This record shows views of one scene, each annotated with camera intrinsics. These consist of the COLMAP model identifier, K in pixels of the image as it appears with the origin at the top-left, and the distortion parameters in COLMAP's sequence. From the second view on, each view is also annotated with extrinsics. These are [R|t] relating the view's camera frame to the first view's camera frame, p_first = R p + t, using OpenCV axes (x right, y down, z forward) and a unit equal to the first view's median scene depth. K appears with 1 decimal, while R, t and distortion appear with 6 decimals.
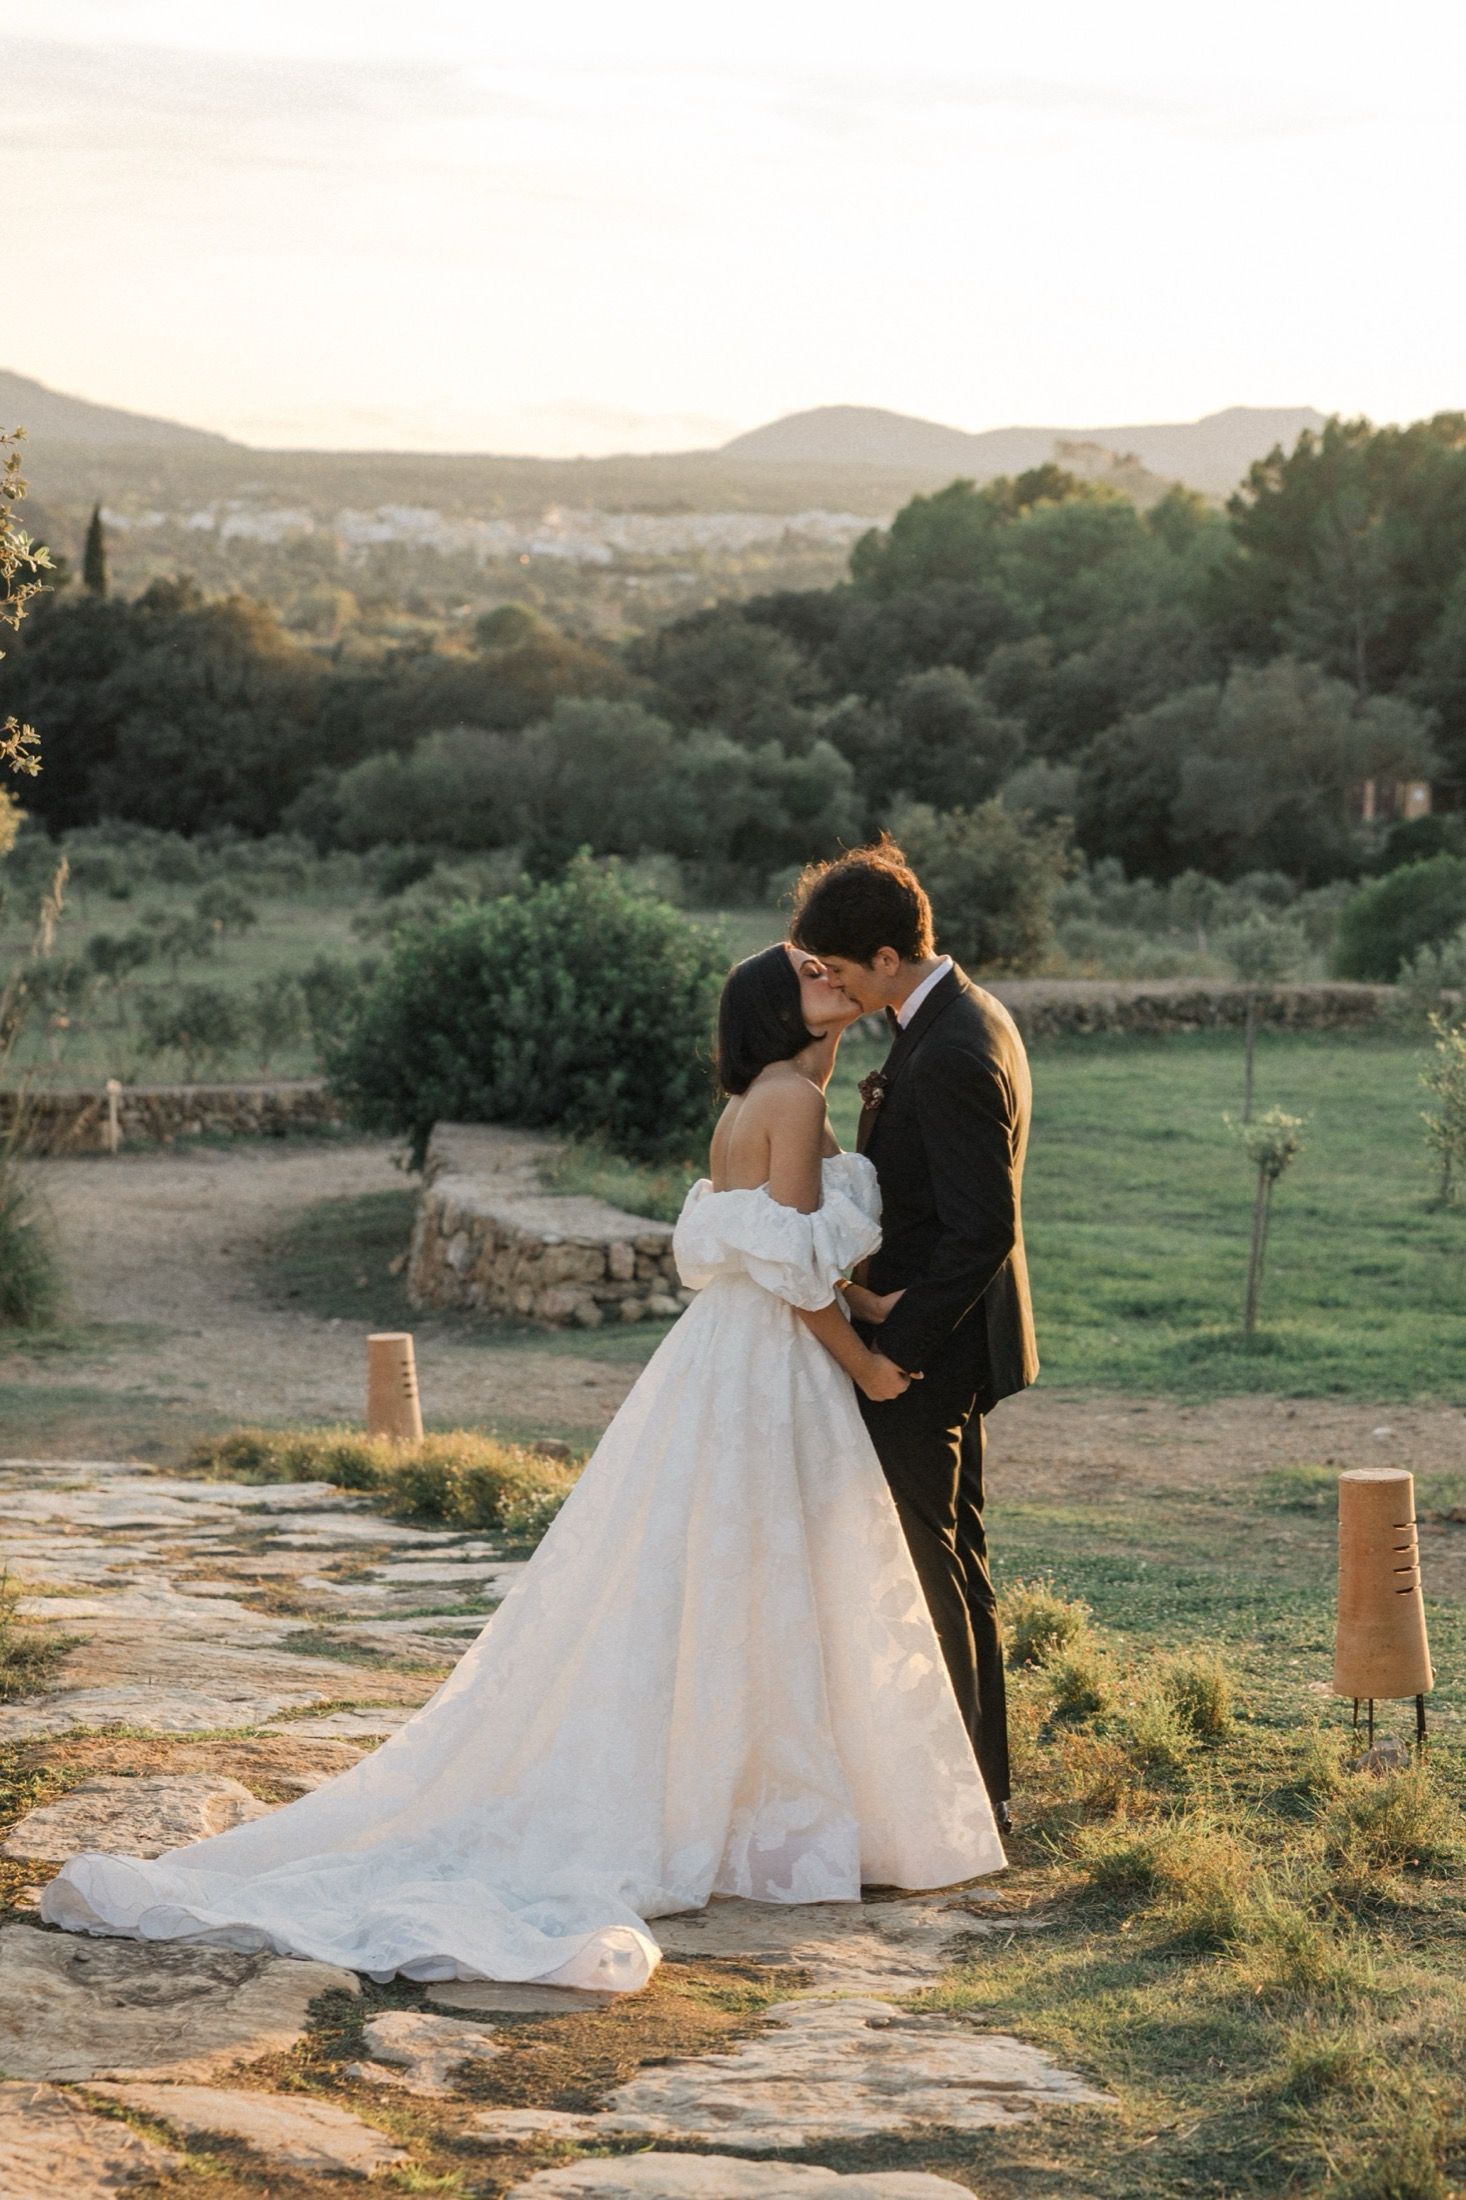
lens RADIAL K [[4432.8, 0, 733.0], [0, 4432.8, 1100.0], [0, 0, 1]] dist [-0.190367, -0.052464]
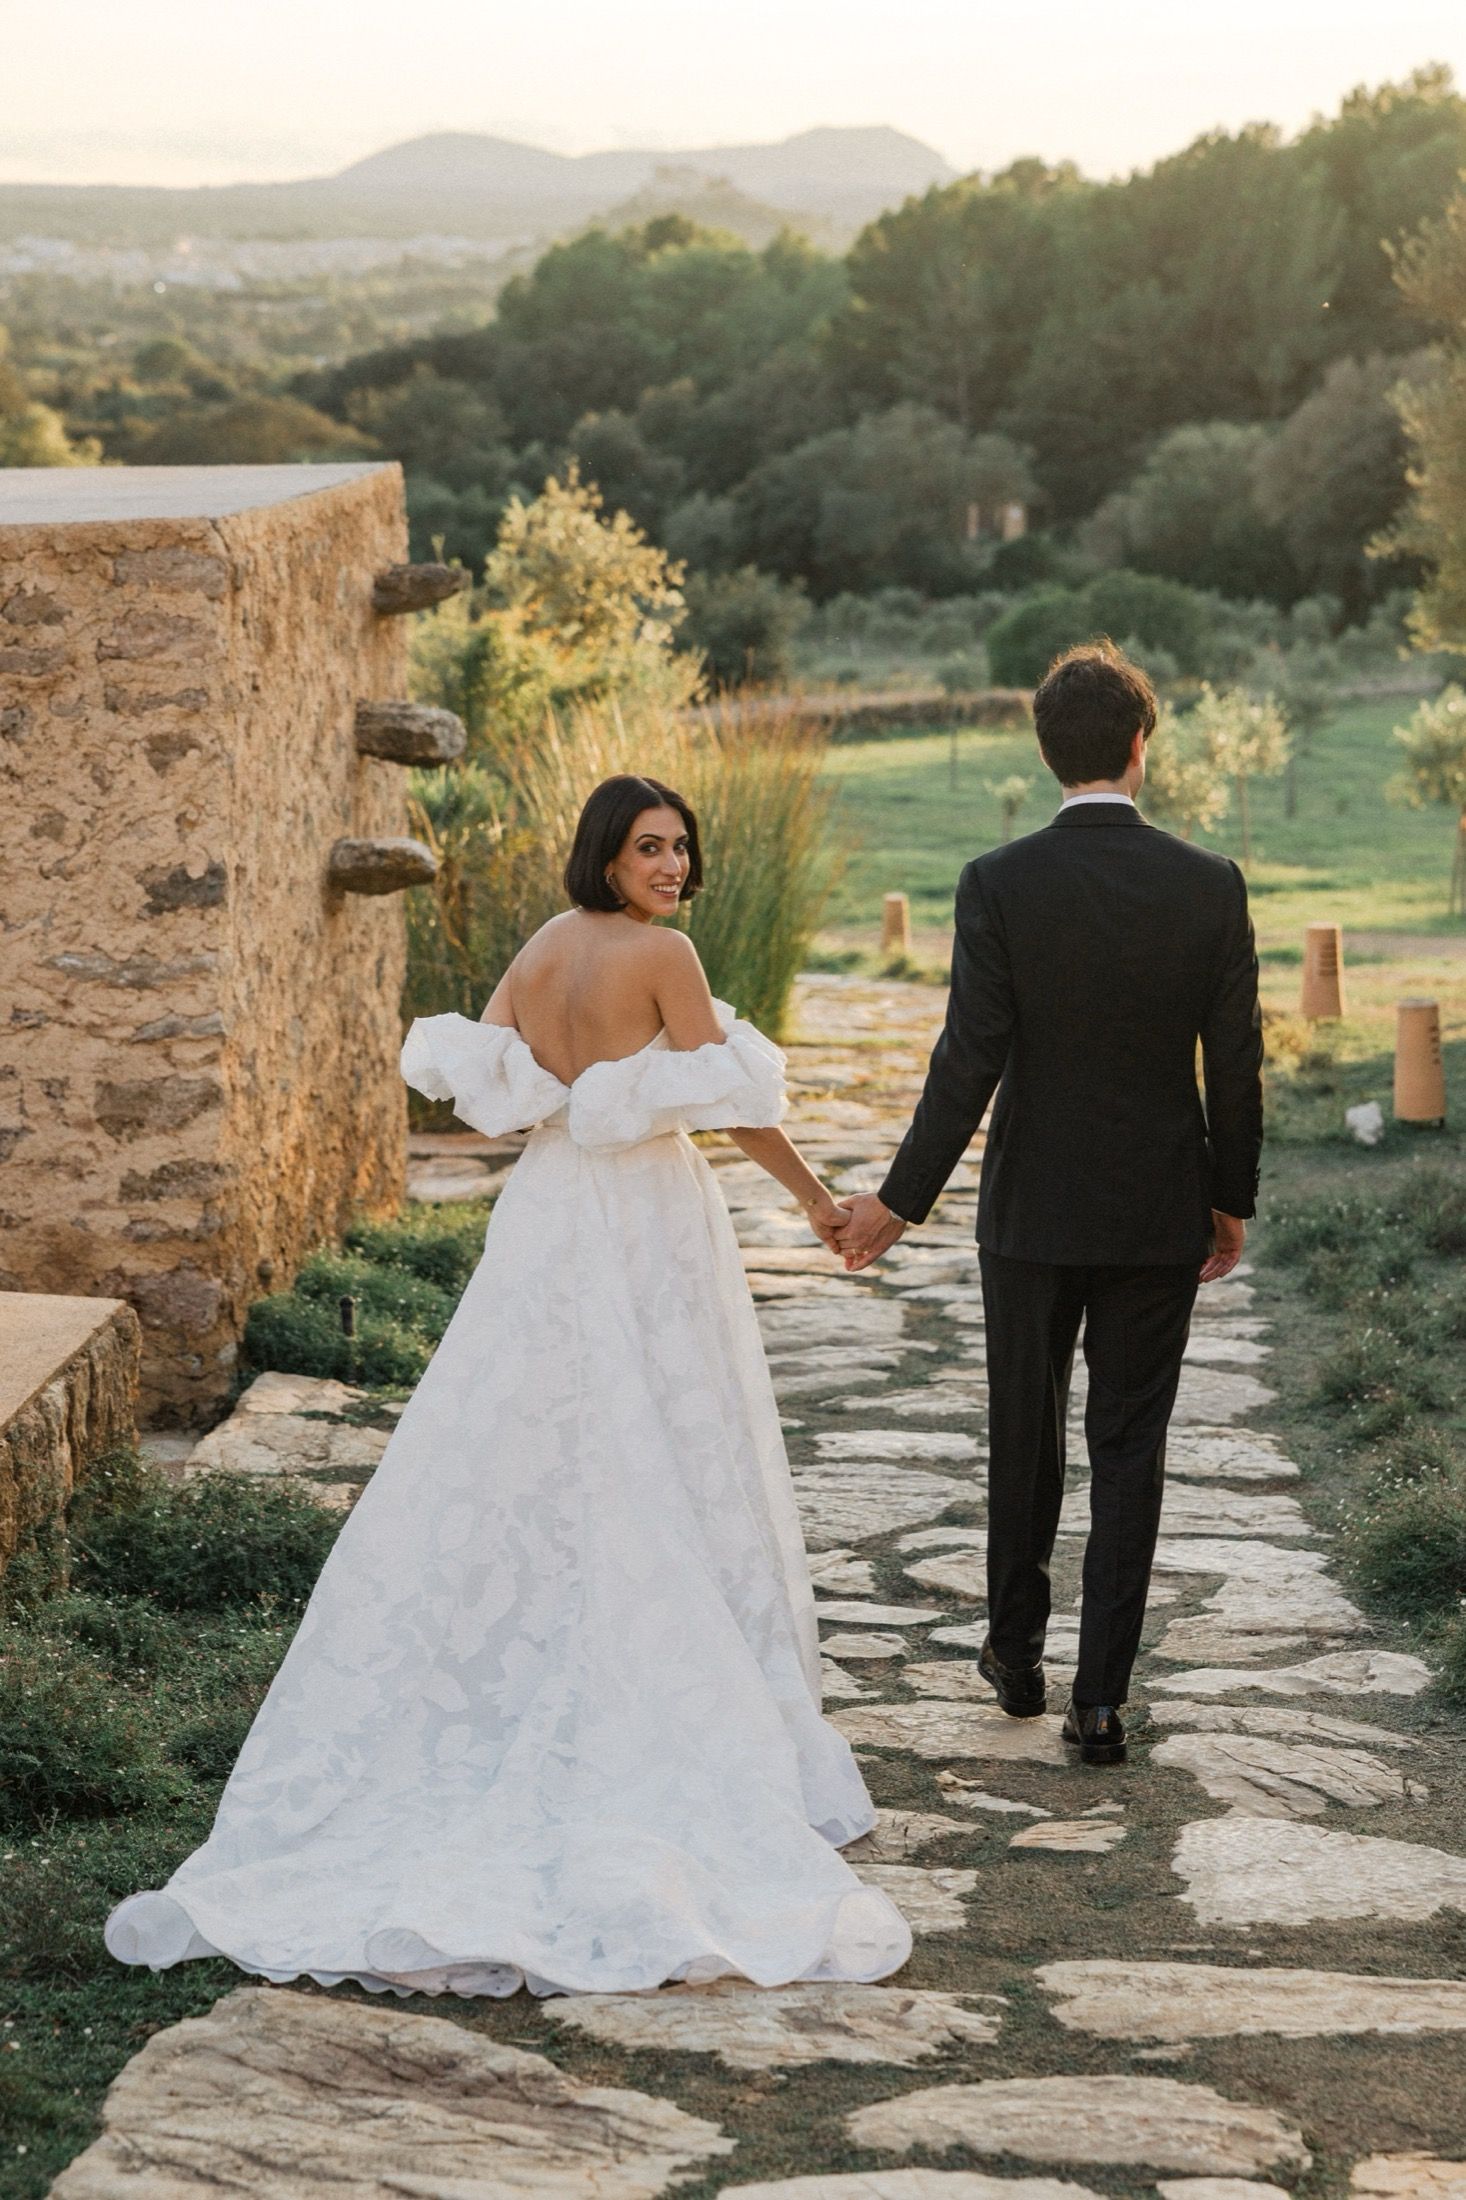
lens RADIAL K [[4327.7, 0, 733.0], [0, 4327.7, 1100.0], [0, 0, 1]] dist [0.043784, 0.108181]
pose [[0.995009, -0.039167, 0.091778, -0.032088], [0.032430, 0.996747, 0.073782, -0.000148], [-0.094369, -0.070437, 0.993042, -0.155401]]
